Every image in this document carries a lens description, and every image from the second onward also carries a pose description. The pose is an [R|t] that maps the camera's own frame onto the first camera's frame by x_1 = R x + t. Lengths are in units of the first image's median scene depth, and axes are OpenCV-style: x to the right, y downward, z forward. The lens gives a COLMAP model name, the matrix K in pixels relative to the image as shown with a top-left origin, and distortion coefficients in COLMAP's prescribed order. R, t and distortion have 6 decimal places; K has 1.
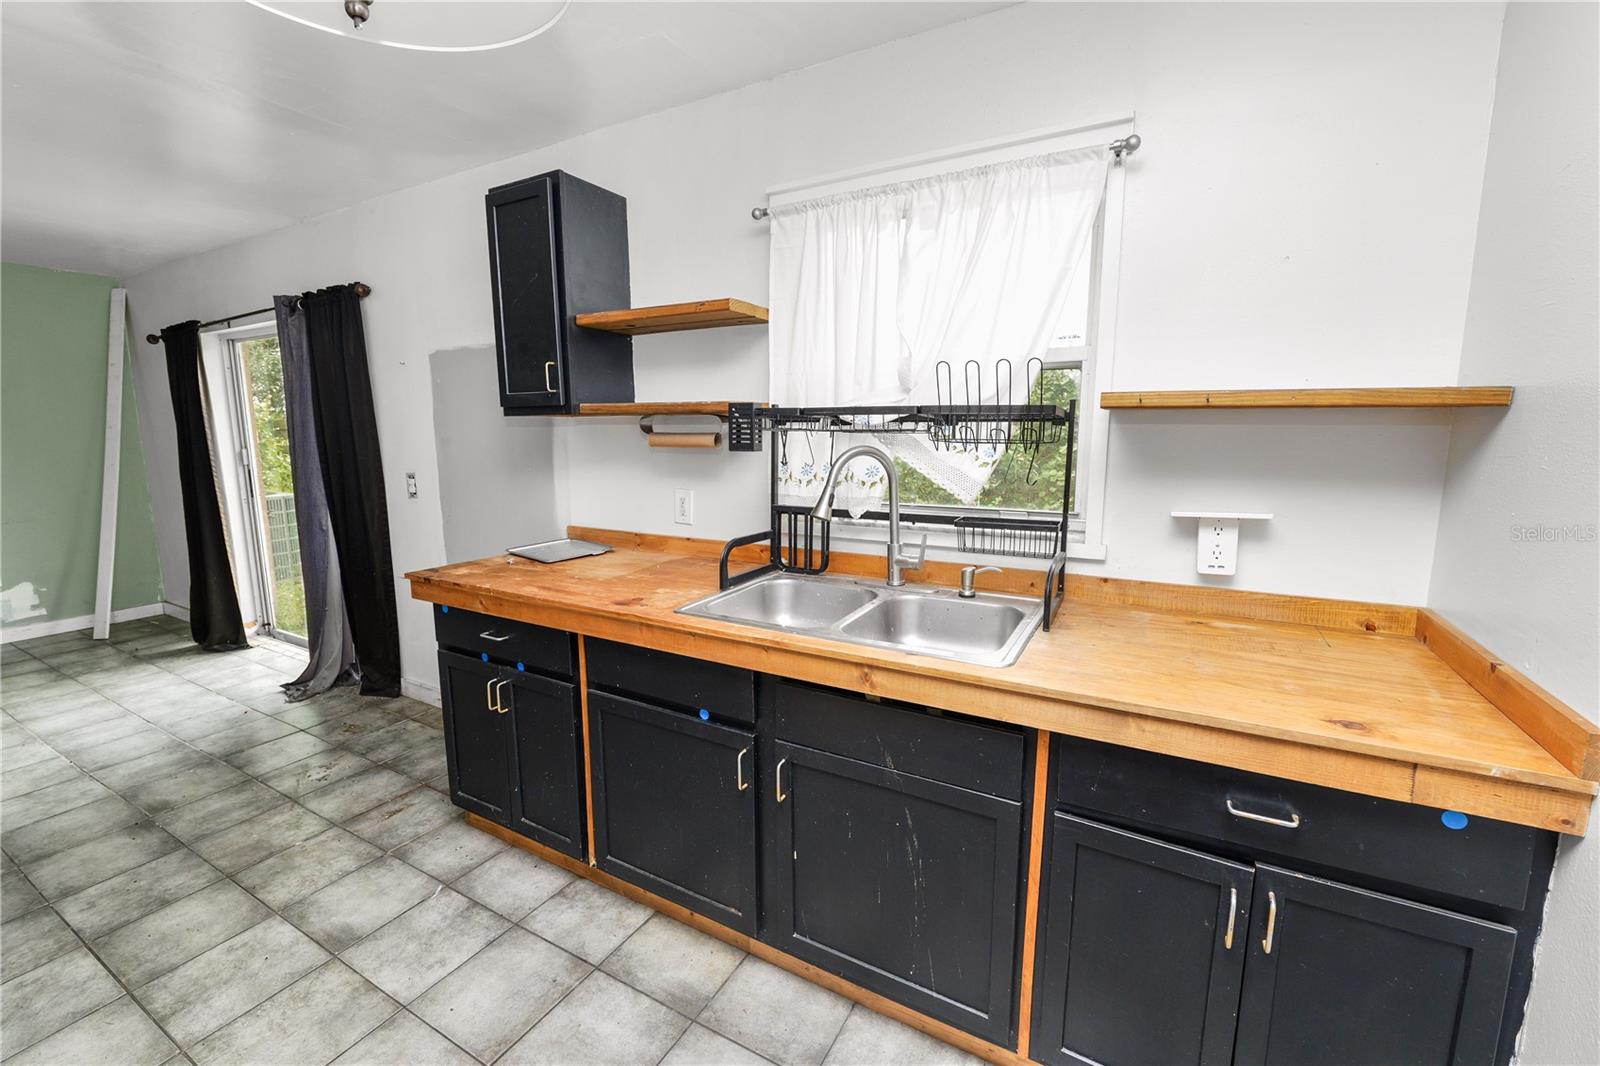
lens RADIAL K [[650.1, 0, 795.4], [0, 650.1, 530.1], [0, 0, 1]] dist [-0.012232, 0.000297]
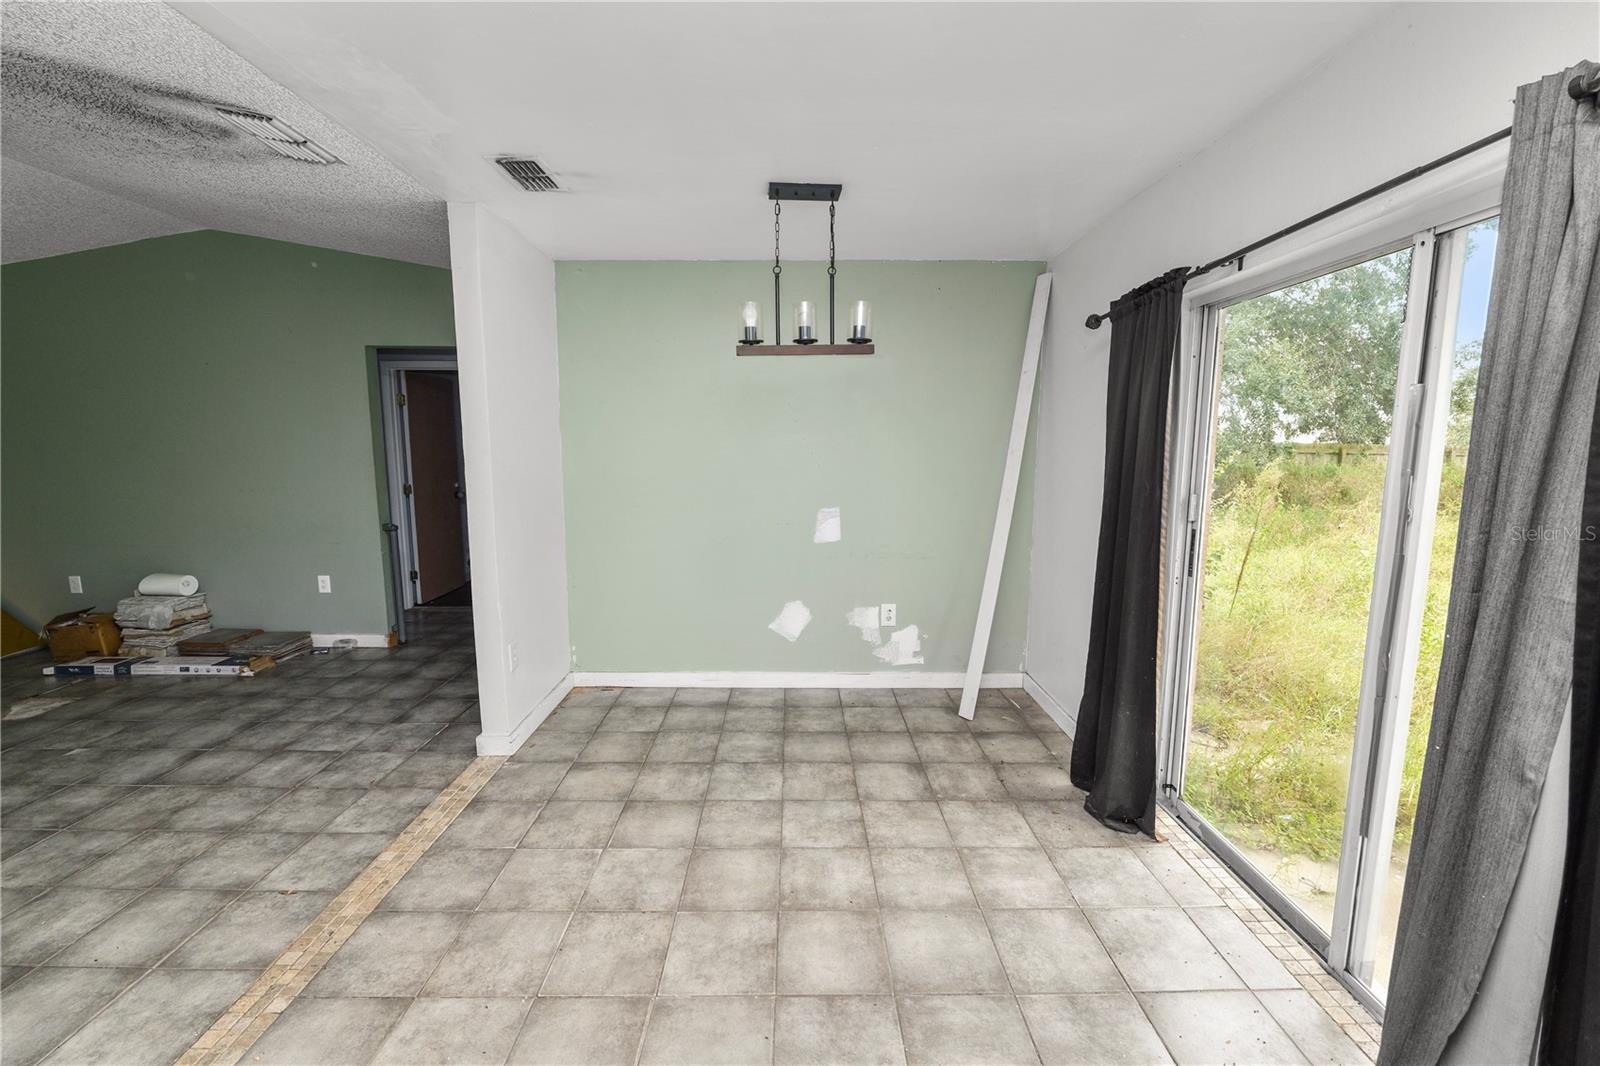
lens RADIAL K [[650.1, 0, 800.7], [0, 650.1, 532.1], [0, 0, 1]] dist [-0.012232, 0.000297]
pose [[0.489819, 0.116742, -0.863972, -0.519469], [-0.133450, 0.989355, 0.058025, -0.078001], [0.861550, 0.086876, 0.500185, 0.404368]]
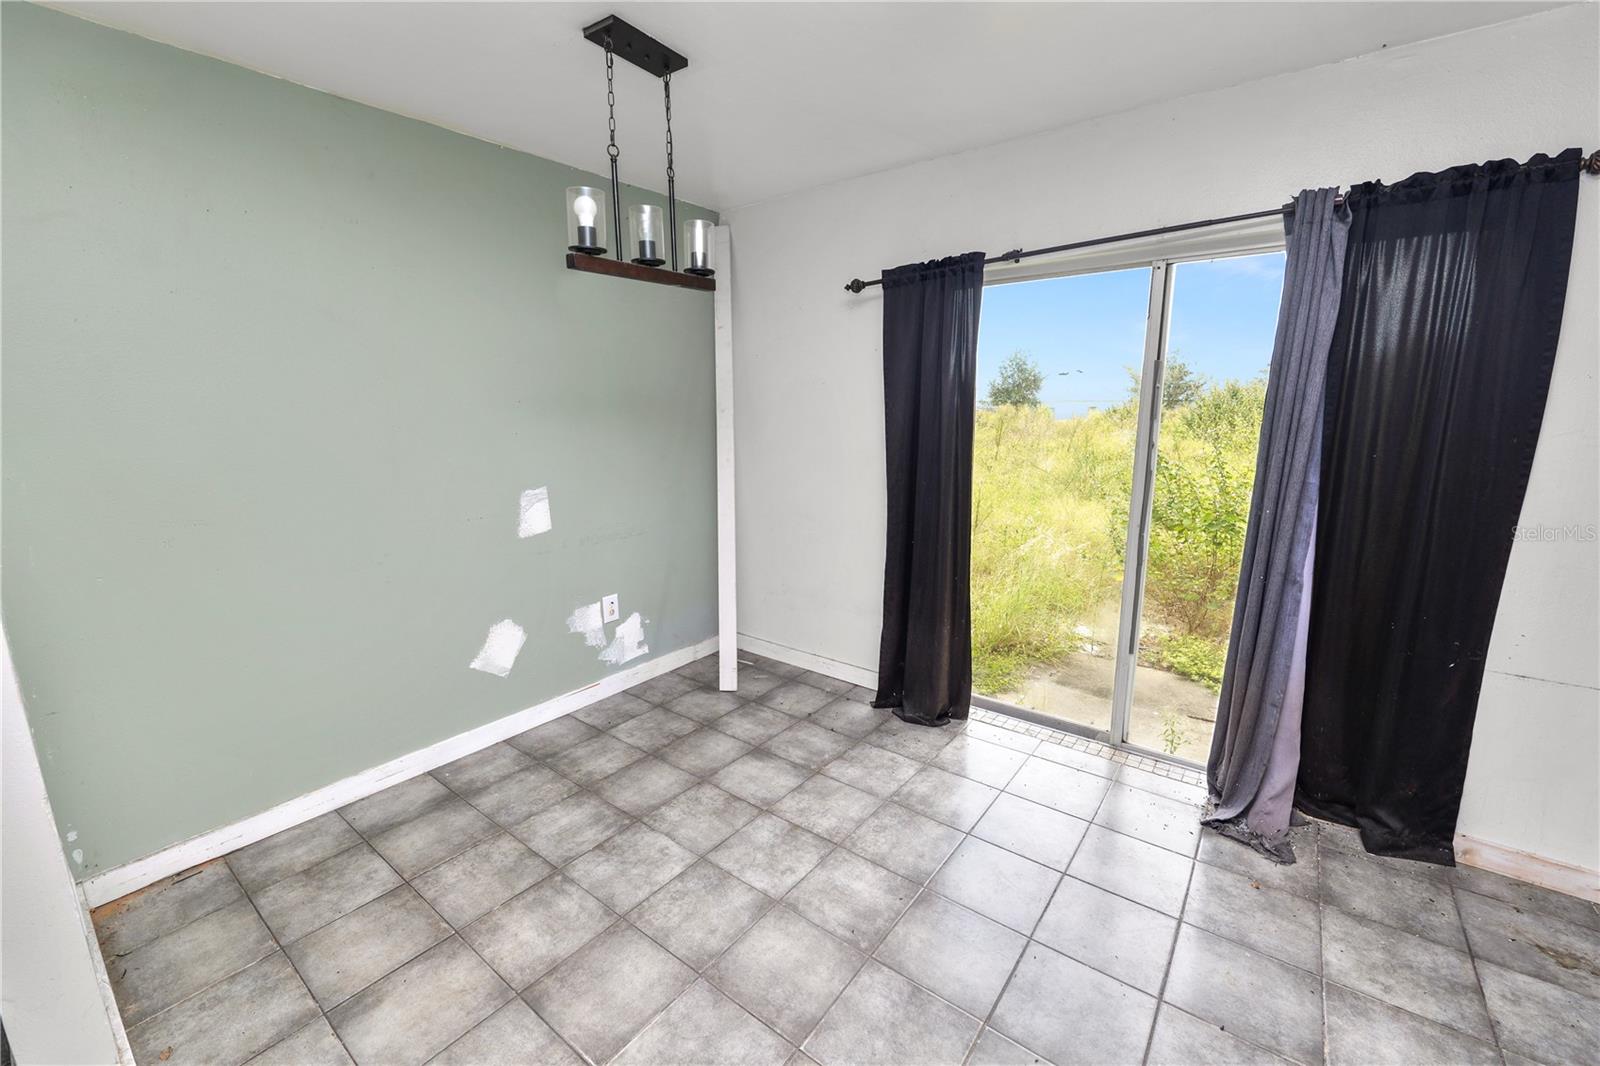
lens RADIAL K [[650.1, 0, 802.9], [0, 650.1, 532.5], [0, 0, 1]] dist [-0.012232, 0.000297]
pose [[0.987811, 0.023545, -0.153864, -0.889182], [-0.016631, 0.998800, 0.046072, -0.055388], [0.154764, -0.042951, 0.987017, 0.260193]]
